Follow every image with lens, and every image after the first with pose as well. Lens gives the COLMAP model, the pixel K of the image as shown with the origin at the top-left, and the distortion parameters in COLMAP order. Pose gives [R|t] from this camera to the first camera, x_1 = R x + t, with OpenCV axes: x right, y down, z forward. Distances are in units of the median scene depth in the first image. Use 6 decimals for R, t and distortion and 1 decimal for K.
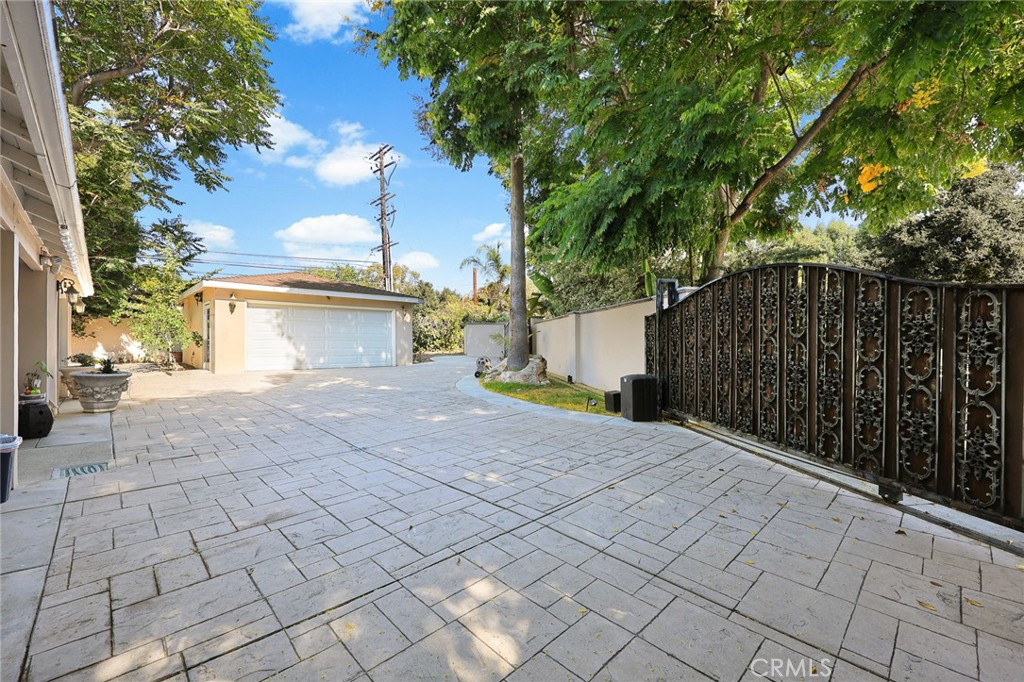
lens RADIAL K [[412.5, 0, 512.0], [0, 412.5, 341.0], [0, 0, 1]] dist [0.000513, -0.000056]
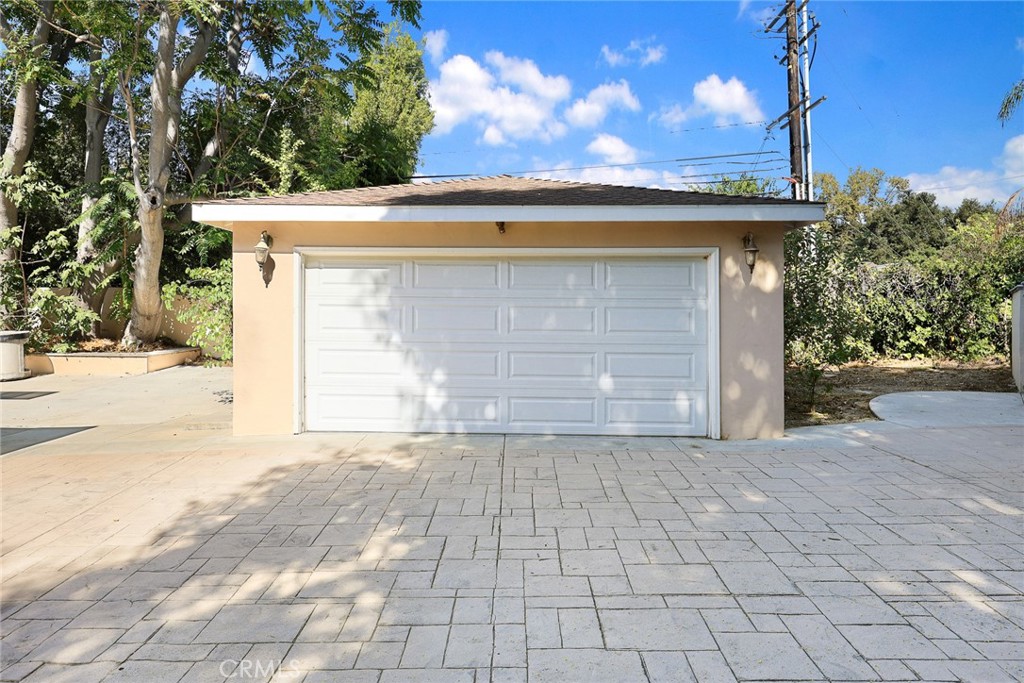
lens RADIAL K [[639.7, 0, 514.0], [0, 639.7, 313.6], [0, 0, 1]] dist [0.003912, 0.001901]
pose [[0.711568, 0.003807, -0.702606, -0.040411], [0.004659, 0.999938, 0.010137, -0.022909], [0.702601, -0.010487, 0.711506, 0.360813]]
